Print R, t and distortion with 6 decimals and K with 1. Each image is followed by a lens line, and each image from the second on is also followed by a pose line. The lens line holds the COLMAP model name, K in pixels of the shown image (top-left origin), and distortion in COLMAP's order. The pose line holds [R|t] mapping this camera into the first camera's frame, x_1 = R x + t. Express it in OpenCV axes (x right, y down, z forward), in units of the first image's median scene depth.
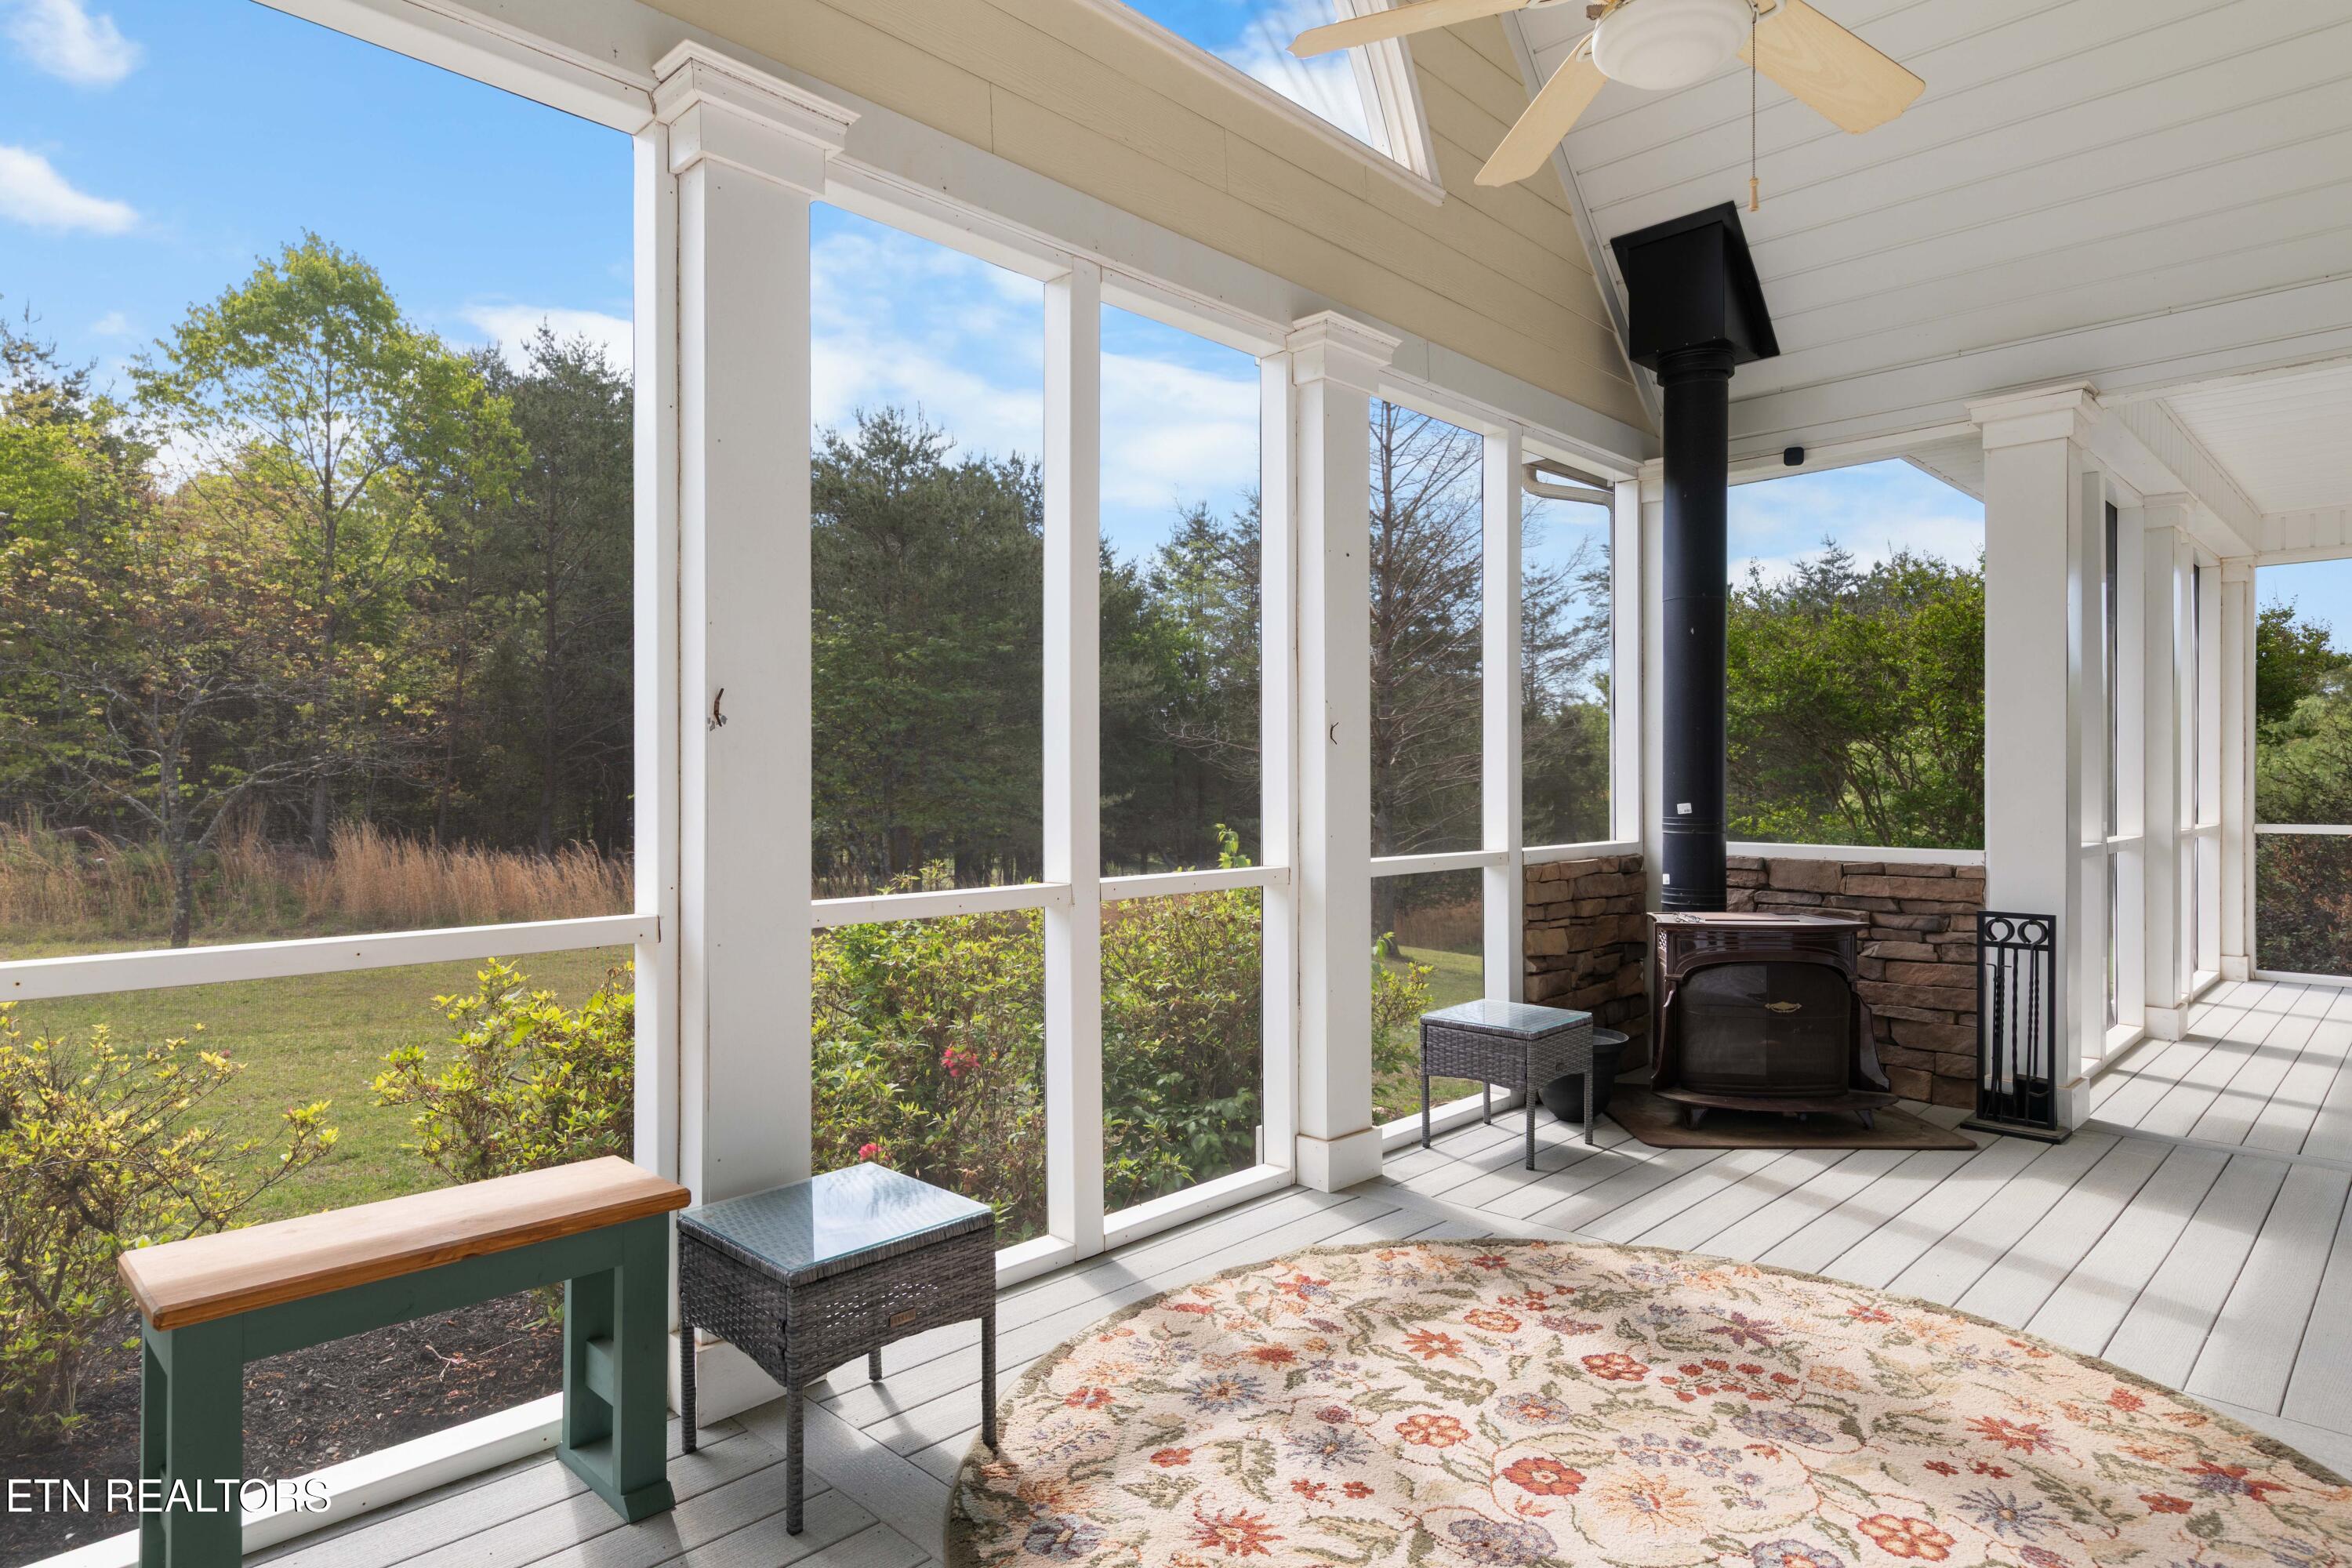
lens RADIAL K [[1331.2, 0, 1174.7], [0, 1331.2, 791.8], [0, 0, 1]] dist [0.005989, 0.001303]
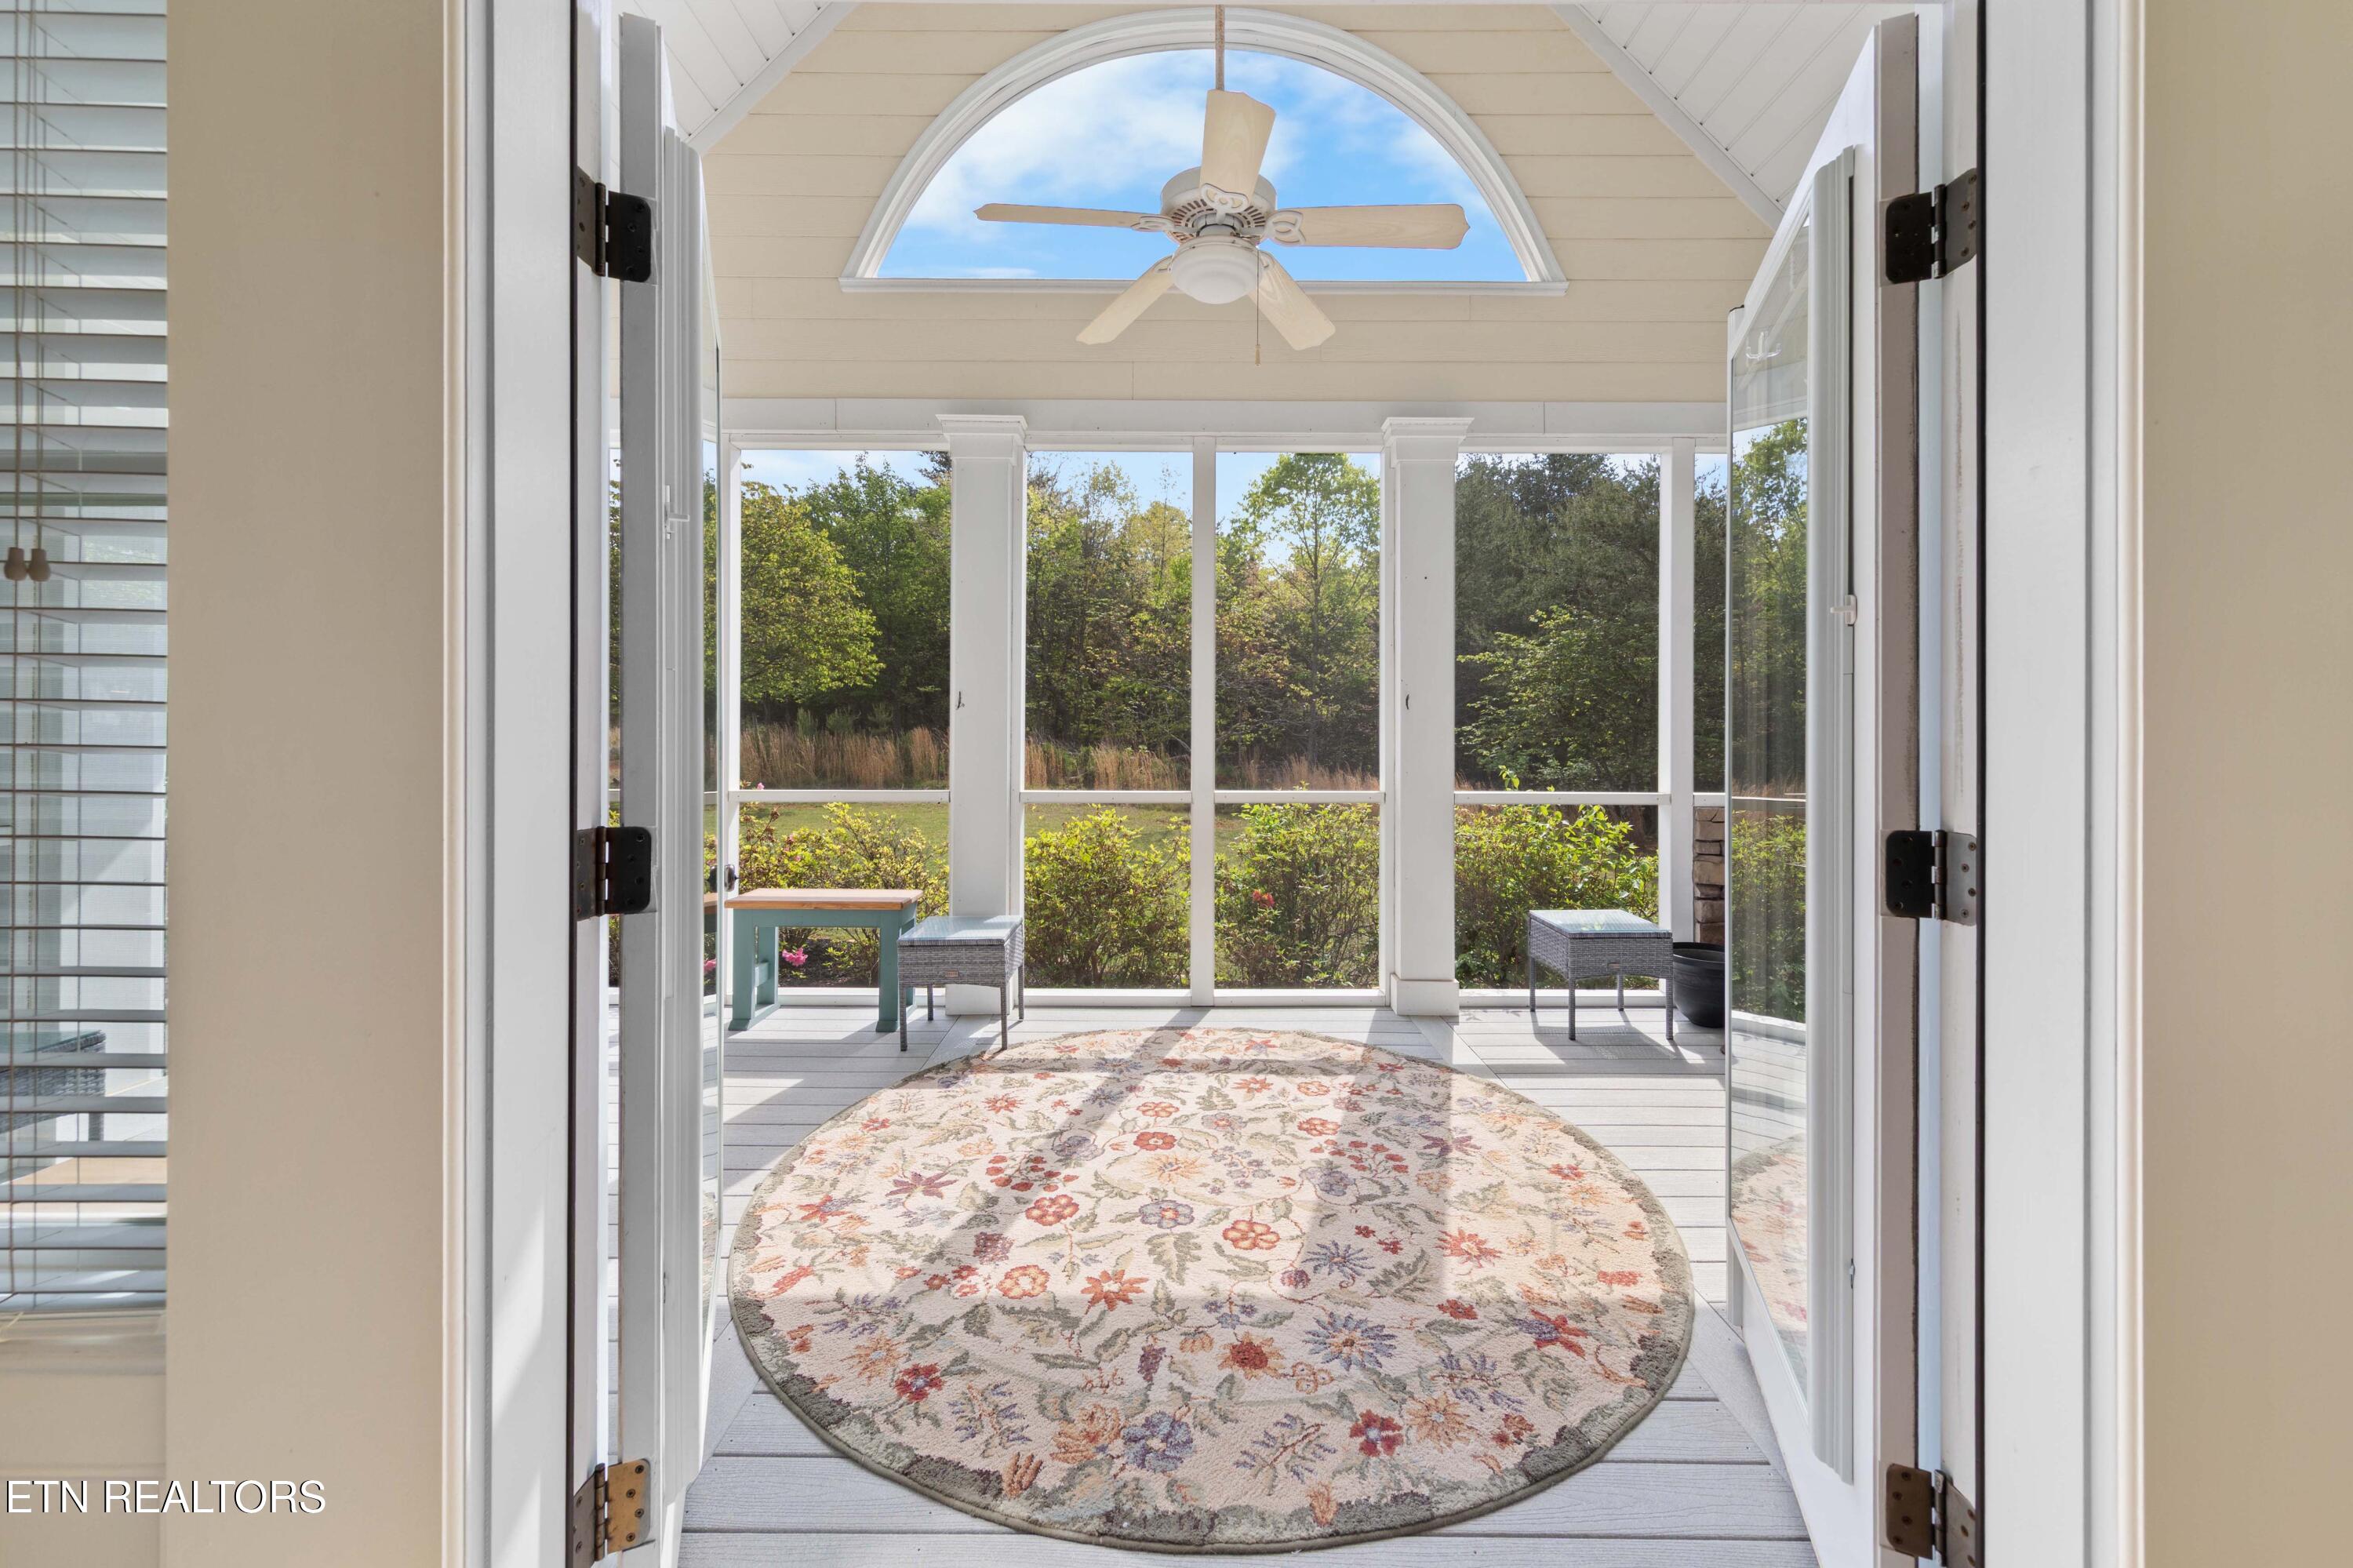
lens RADIAL K [[926.6, 0, 1197.0], [0, 926.6, 734.0], [0, 0, 1]] dist [0.007893, 0.000162]
pose [[0.696973, 0.004890, -0.717081, 0.995825], [-0.007192, 0.999974, -0.000172, -0.015479], [0.717061, 0.005277, 0.696990, 0.161892]]
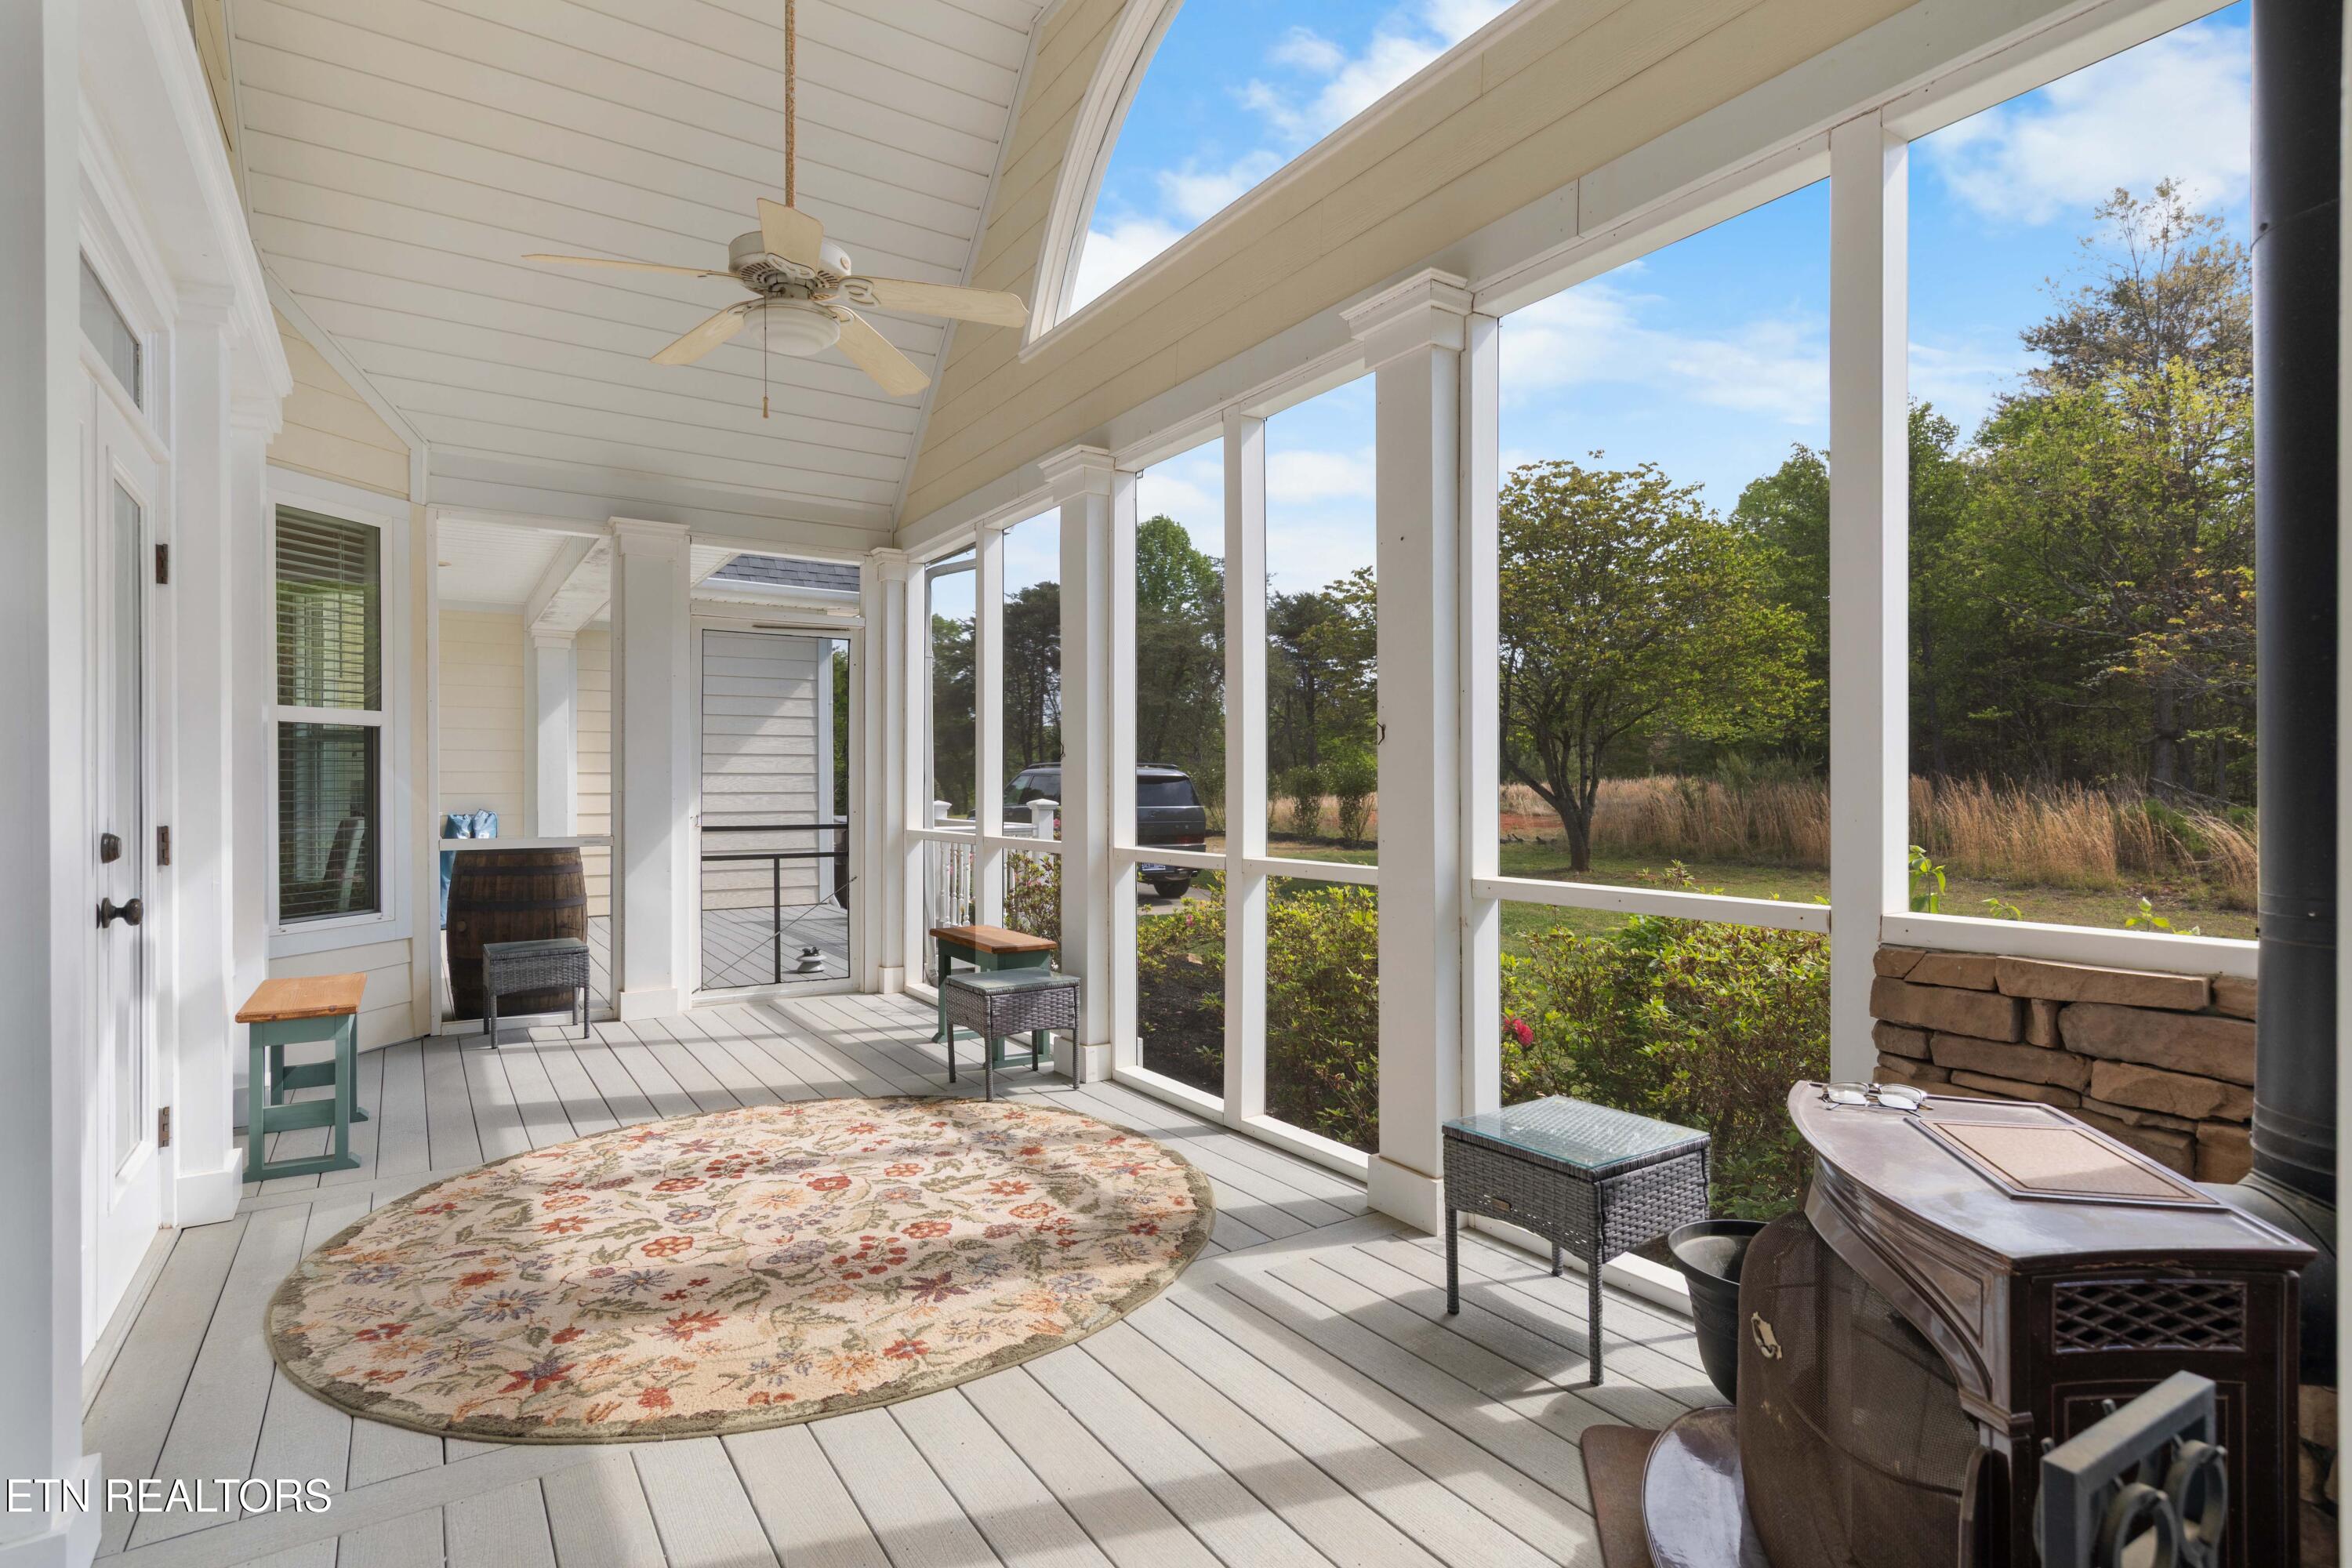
lens RADIAL K [[1276.7, 0, 1170.0], [0, 1276.7, 783.9], [0, 0, 1]] dist [0.009964, -0.003436]
pose [[-0.261114, 0.000944, -0.965307, 1.476881], [-0.005954, 0.999979, 0.002589, -0.006873], [0.965290, 0.006423, -0.261103, 1.558548]]
